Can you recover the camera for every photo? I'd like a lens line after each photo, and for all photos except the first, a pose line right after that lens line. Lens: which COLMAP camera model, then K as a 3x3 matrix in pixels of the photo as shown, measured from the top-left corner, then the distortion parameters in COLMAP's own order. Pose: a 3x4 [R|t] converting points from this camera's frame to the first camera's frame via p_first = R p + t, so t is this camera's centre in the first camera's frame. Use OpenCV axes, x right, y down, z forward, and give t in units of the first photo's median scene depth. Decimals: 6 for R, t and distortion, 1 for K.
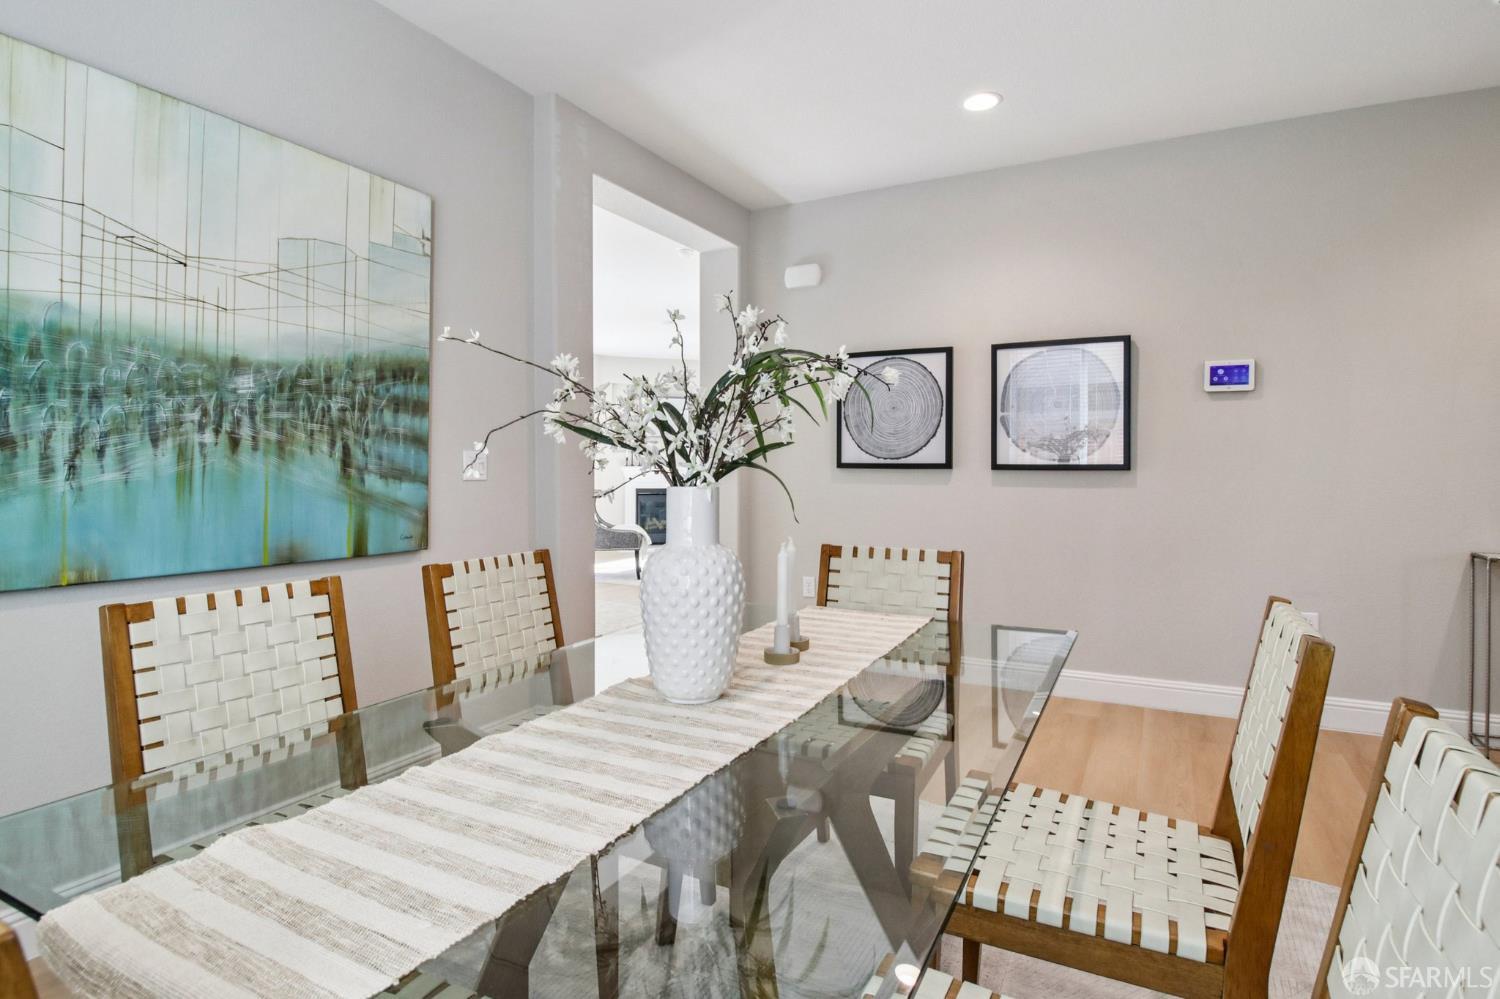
lens RADIAL K [[782.6, 0, 750.0], [0, 782.6, 467.4], [0, 0, 1]] dist [0.005275, -0.012510]
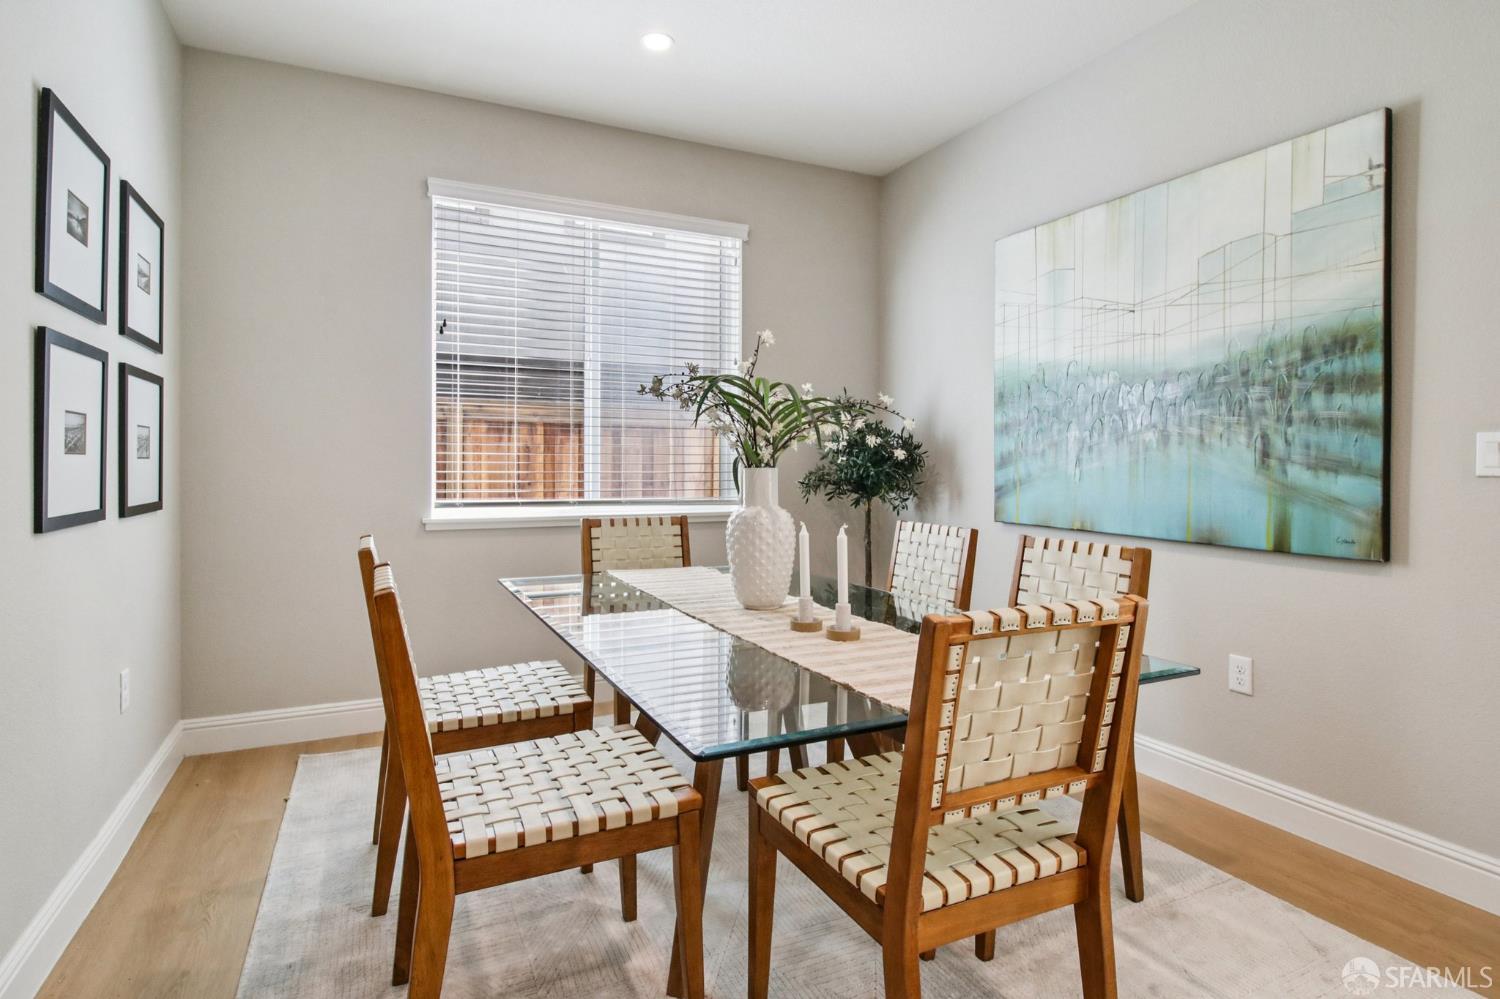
lens RADIAL K [[782.6, 0, 750.0], [0, 782.6, 467.4], [0, 0, 1]] dist [0.005275, -0.012510]
pose [[-0.598134, -0.001337, -0.801395, 0.647480], [-0.005538, 0.999982, 0.002465, 0.013088], [0.801377, 0.005912, -0.598130, 1.056448]]
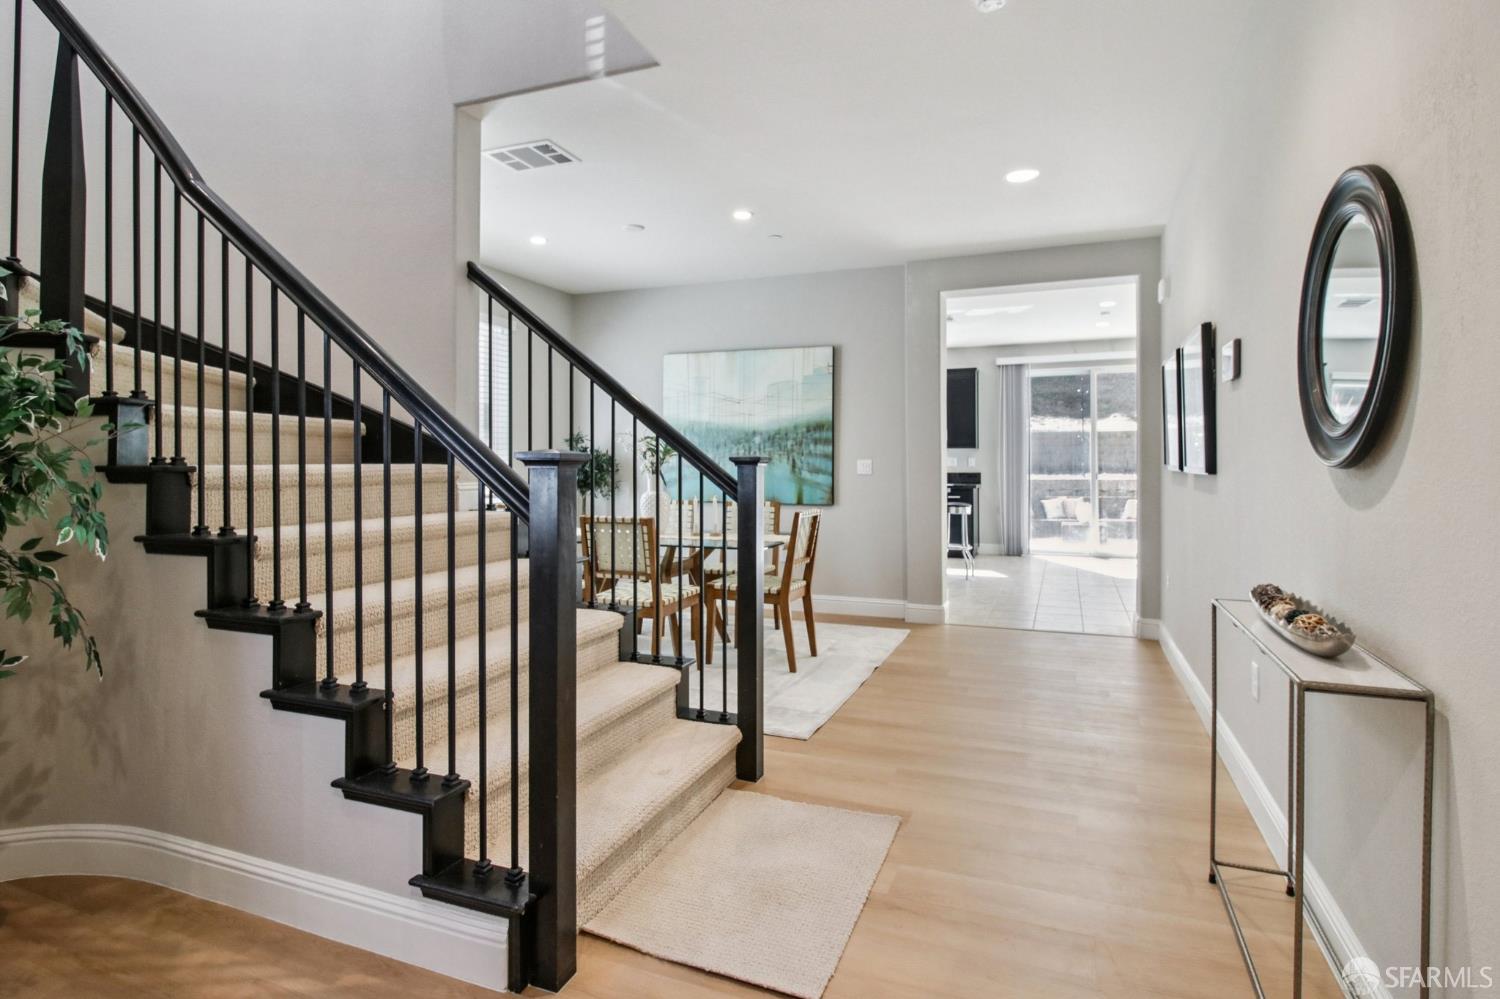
lens RADIAL K [[782.6, 0, 750.0], [0, 782.6, 467.4], [0, 0, 1]] dist [0.005275, -0.012510]
pose [[0.105488, 0.000522, -0.994420, 1.965461], [0.000096, 1.000000, 0.000535, -0.003669], [0.994421, -0.000152, 0.105488, 0.584219]]
